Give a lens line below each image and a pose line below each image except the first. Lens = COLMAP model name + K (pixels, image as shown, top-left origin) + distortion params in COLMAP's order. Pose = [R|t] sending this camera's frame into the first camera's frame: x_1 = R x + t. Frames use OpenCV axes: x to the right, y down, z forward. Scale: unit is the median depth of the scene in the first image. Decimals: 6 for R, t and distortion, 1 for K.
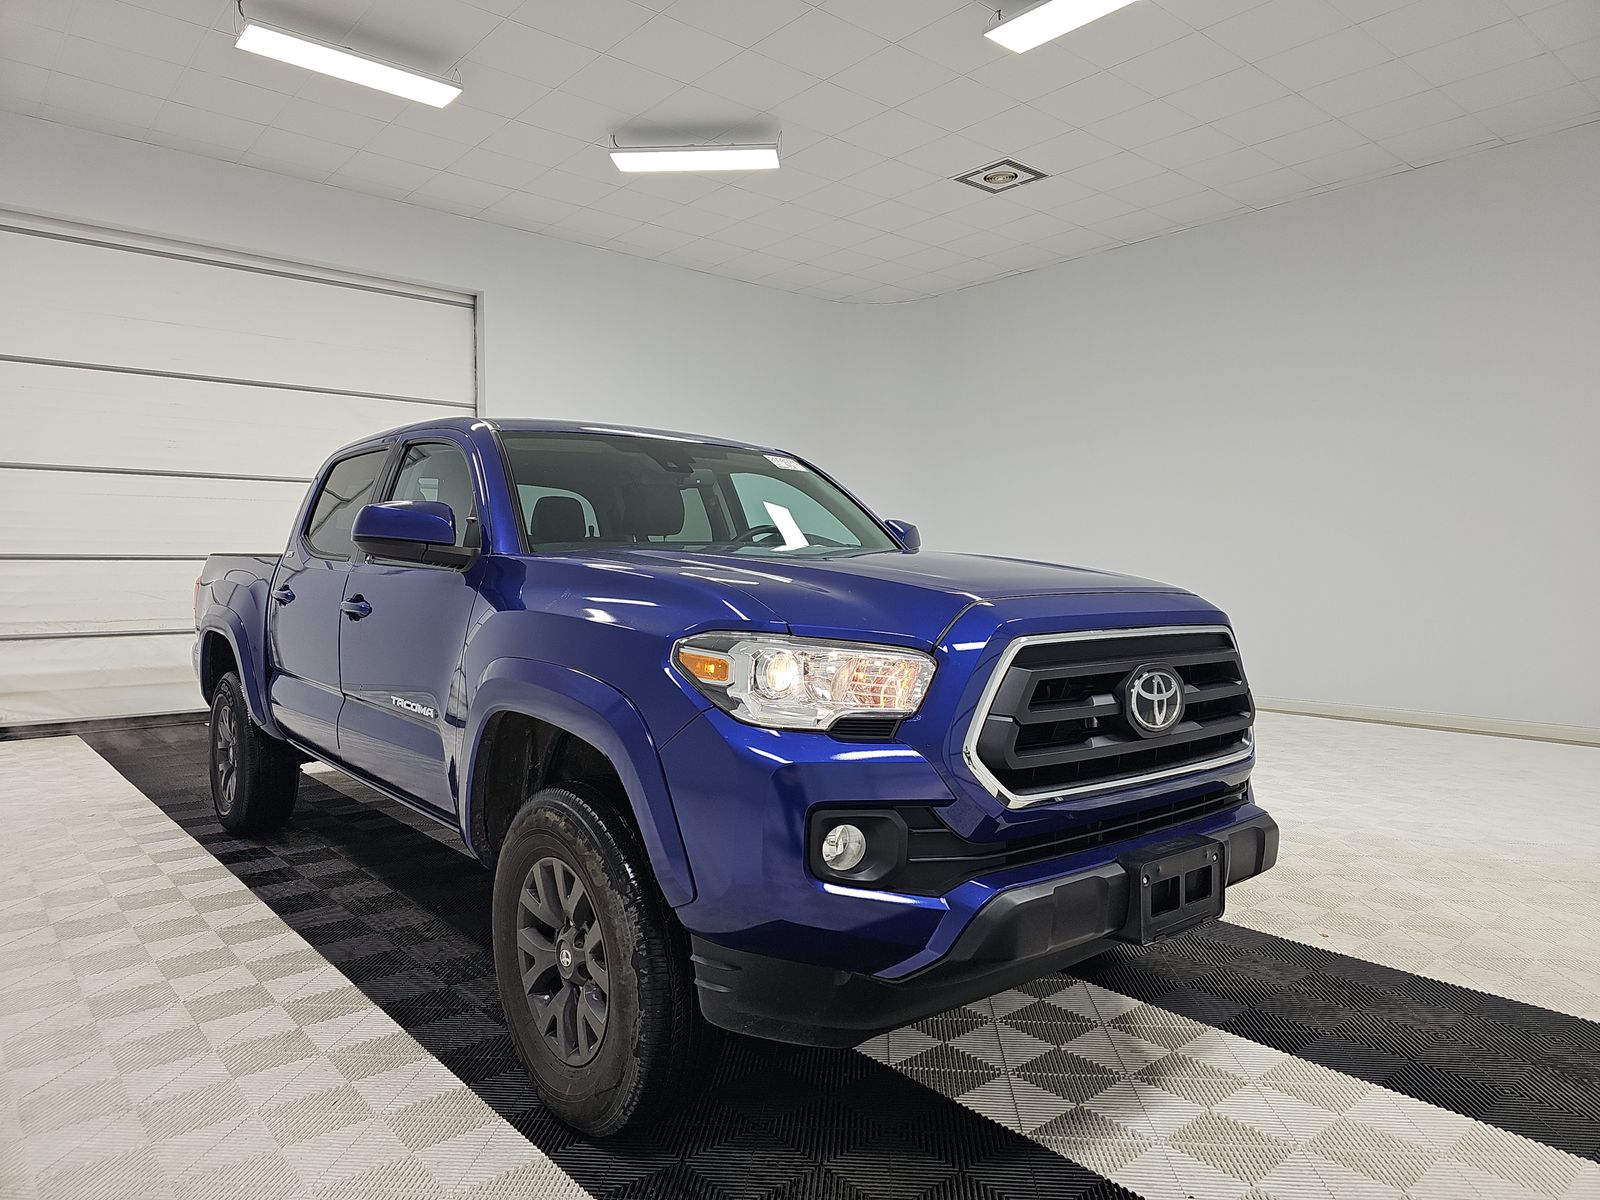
lens RADIAL K [[1044.2, 0, 807.8], [0, 1044.2, 596.8], [0, 0, 1]] dist [0.045938, -0.017477]
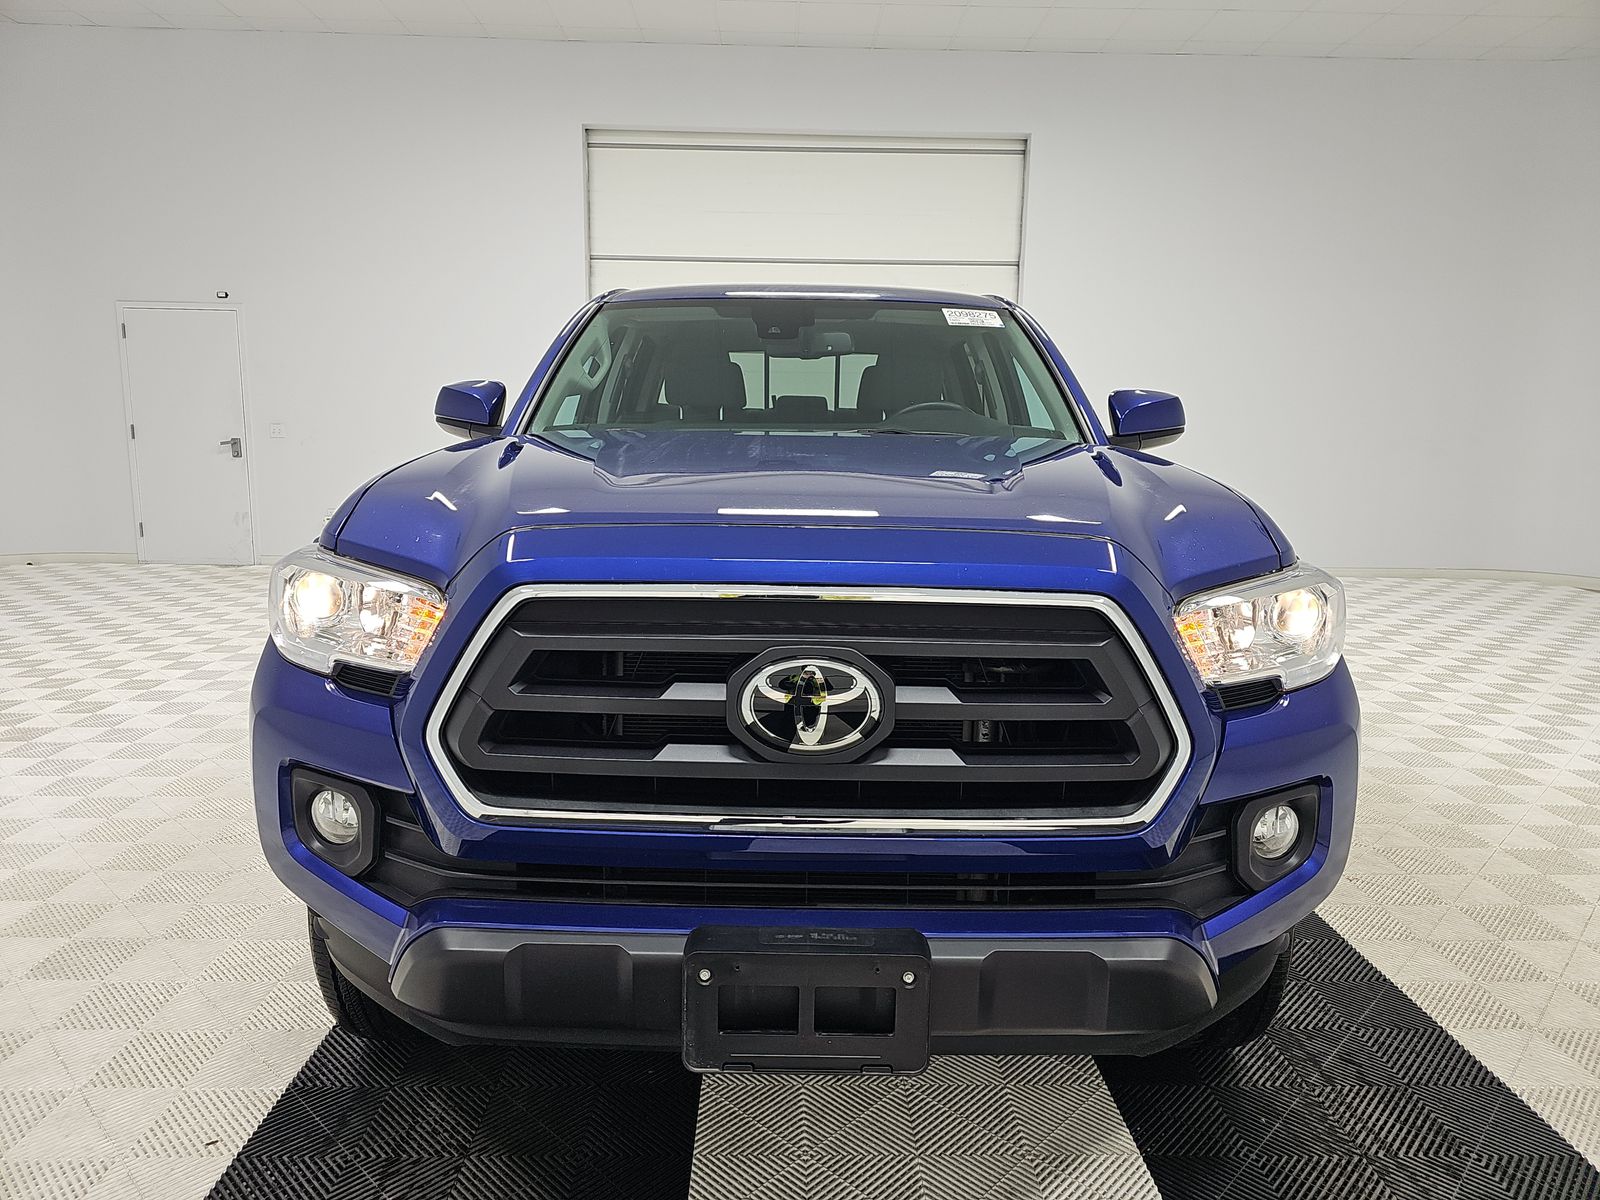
lens RADIAL K [[1044.2, 0, 800.7], [0, 1044.2, 594.0], [0, 0, 1]] dist [0.045938, -0.017477]
pose [[0.781035, 0.107329, -0.615194, 0.688871], [-0.026852, 0.989981, 0.138625, -0.050009], [0.623909, -0.091752, 0.776092, 0.518205]]
